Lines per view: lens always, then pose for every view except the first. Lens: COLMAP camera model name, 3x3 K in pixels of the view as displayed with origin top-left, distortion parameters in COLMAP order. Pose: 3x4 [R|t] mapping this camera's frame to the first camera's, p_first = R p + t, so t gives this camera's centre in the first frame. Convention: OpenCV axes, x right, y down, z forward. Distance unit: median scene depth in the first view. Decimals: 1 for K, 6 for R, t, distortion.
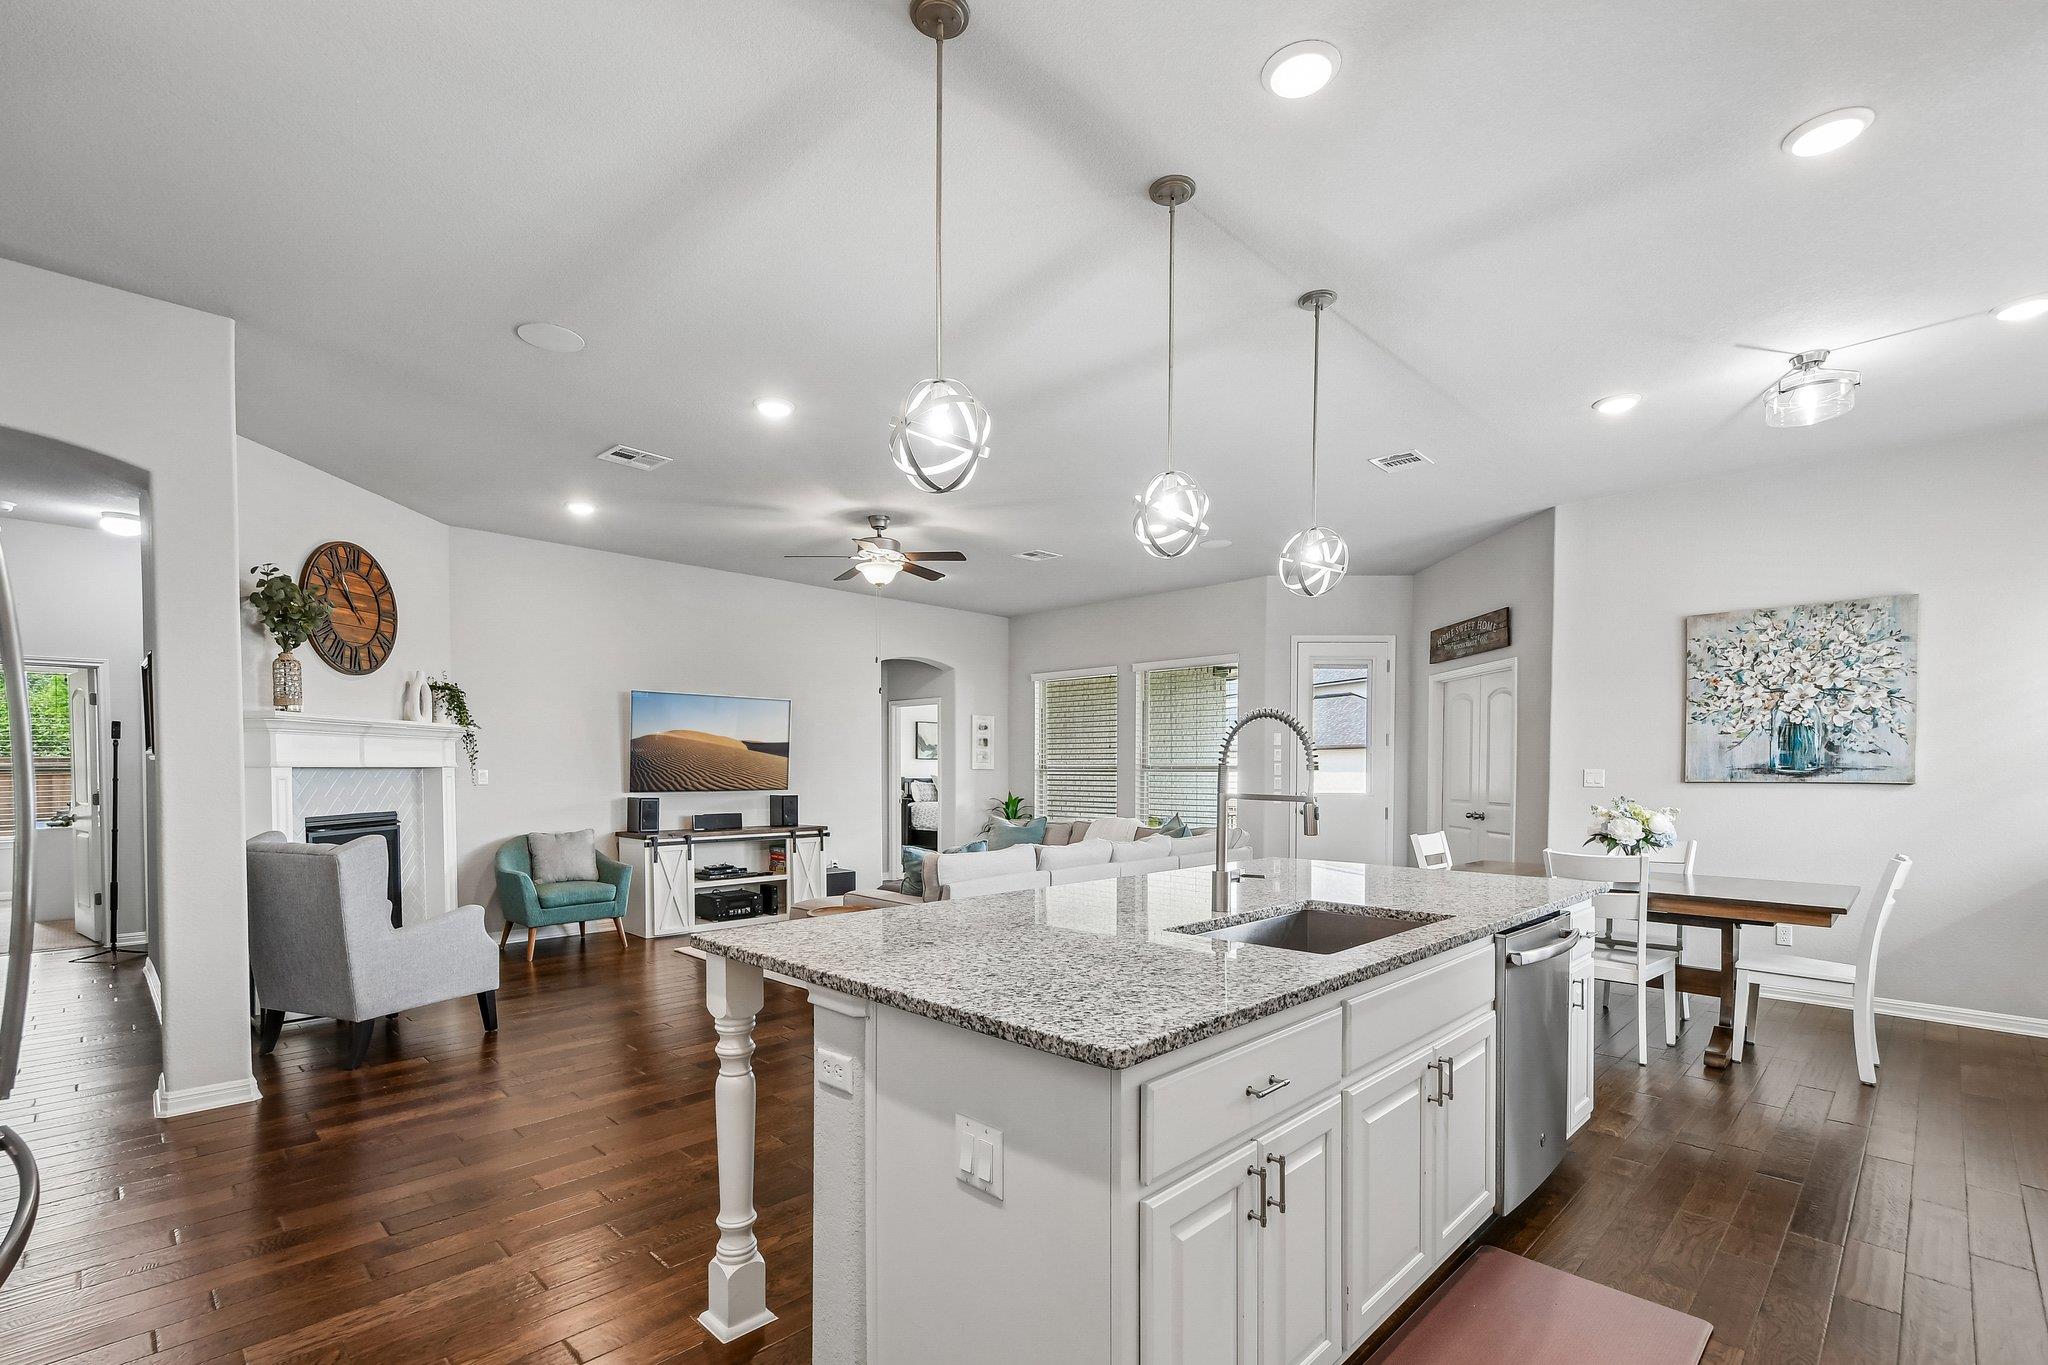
lens RADIAL K [[919.9, 0, 1027.2], [0, 919.9, 792.4], [0, 0, 1]] dist [0.000876, 0.000012]
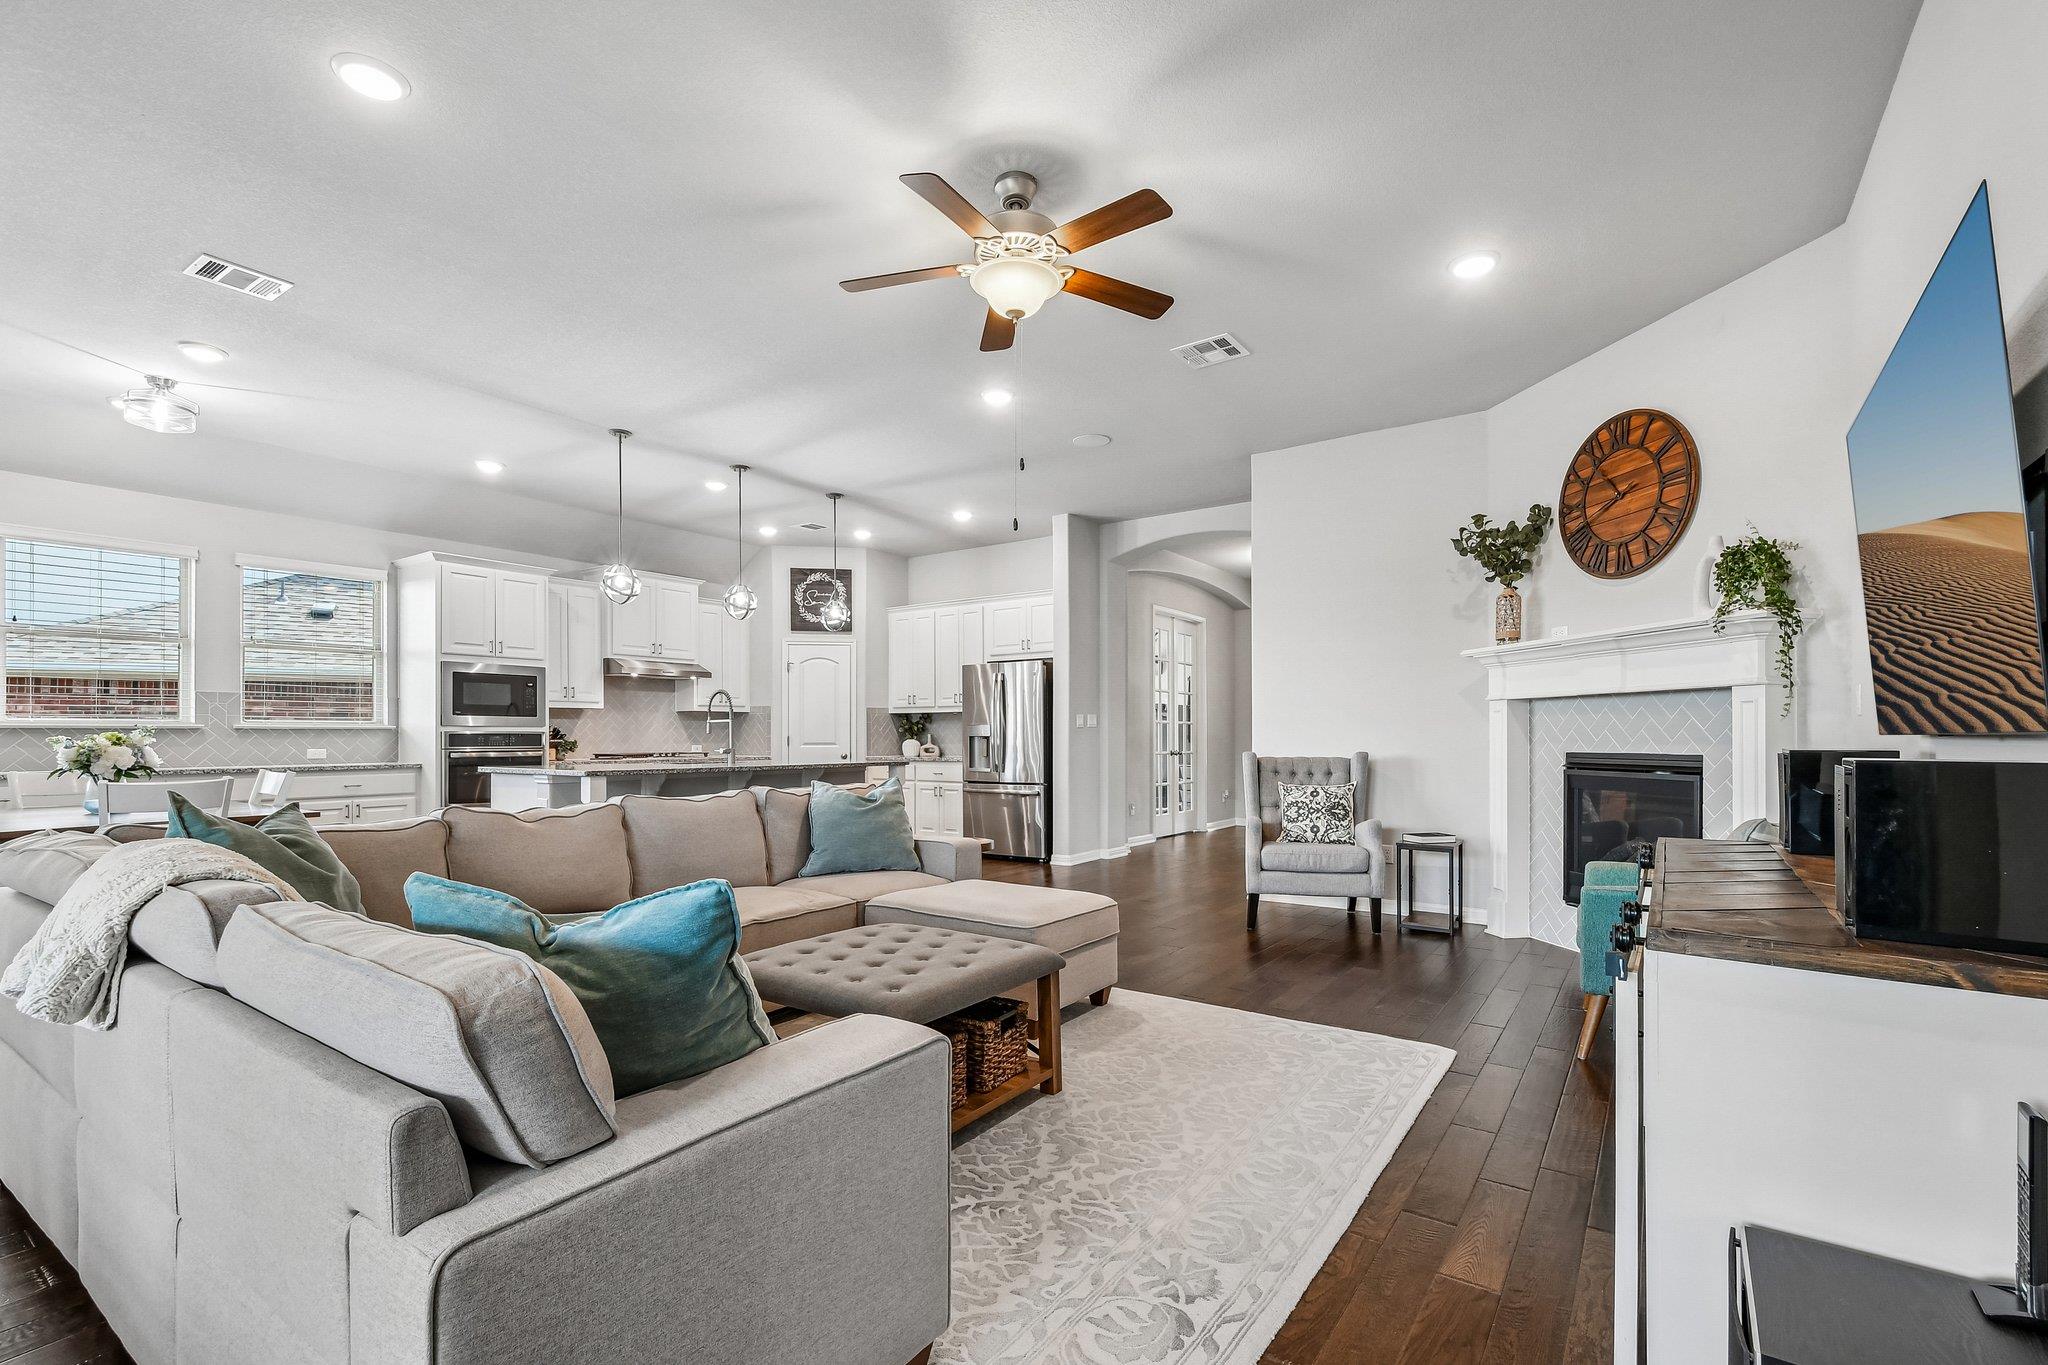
lens RADIAL K [[906.8, 0, 1019.7], [0, 906.8, 736.2], [0, 0, 1]] dist [-0.001116, -0.000082]
pose [[-0.988414, -0.000271, -0.151780, -0.091364], [-0.004828, 0.999548, 0.029659, -0.011167], [0.151704, 0.030048, -0.987969, 1.584640]]
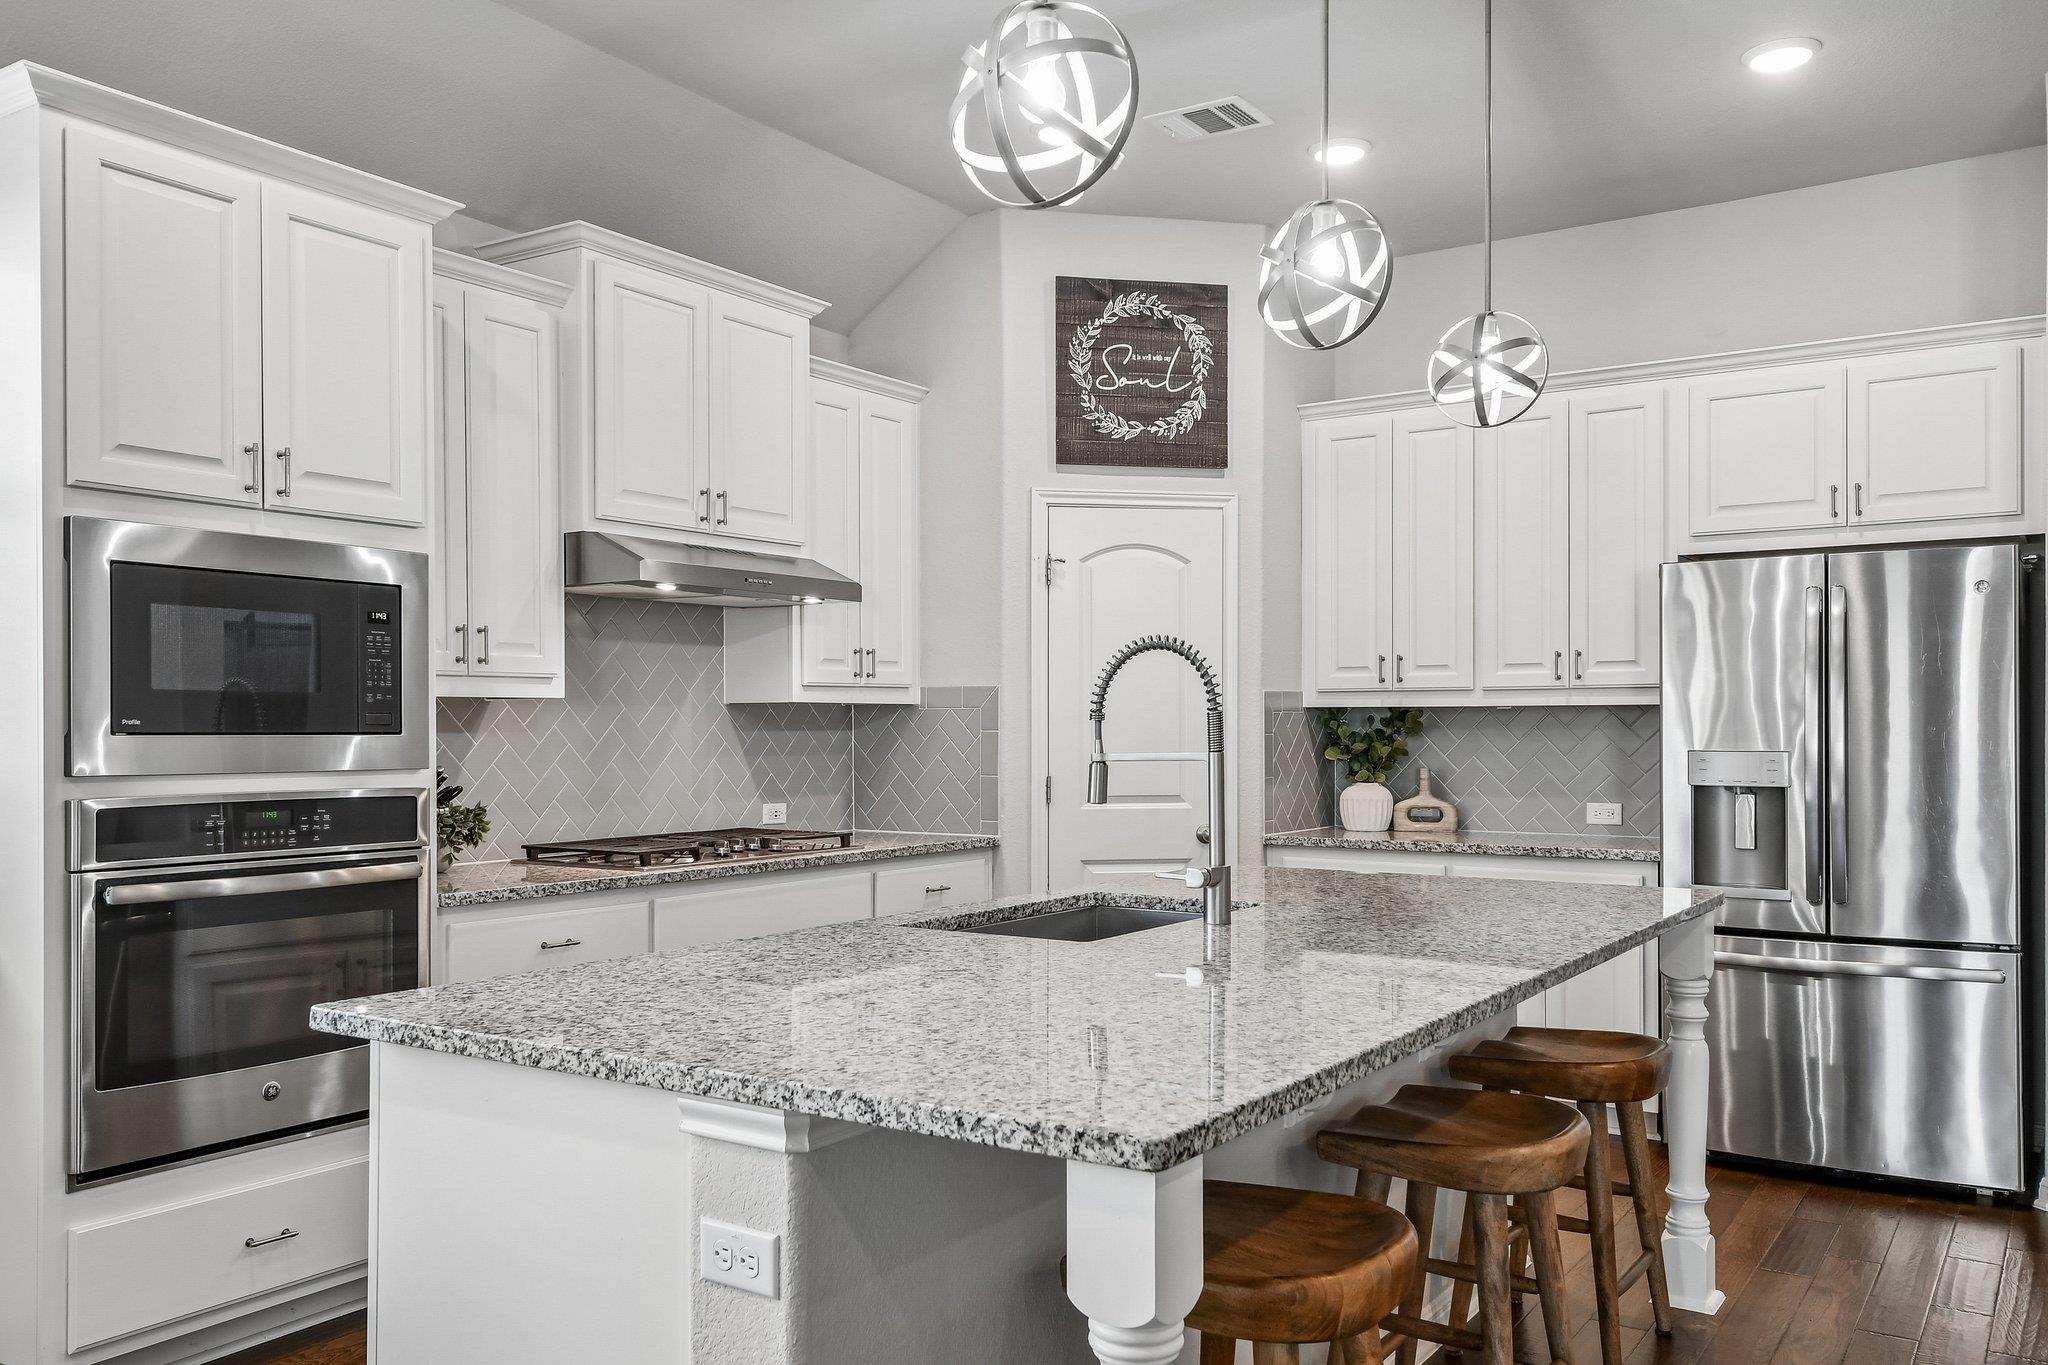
lens RADIAL K [[1605.1, 0, 992.2], [0, 1605.1, 720.0], [0, 0, 1]] dist [0.001539, -0.000441]
pose [[-0.984641, -0.002527, -0.174573, 0.254360], [-0.007094, 0.999649, 0.025539, -0.019388], [0.174447, 0.026385, -0.984313, 0.900864]]
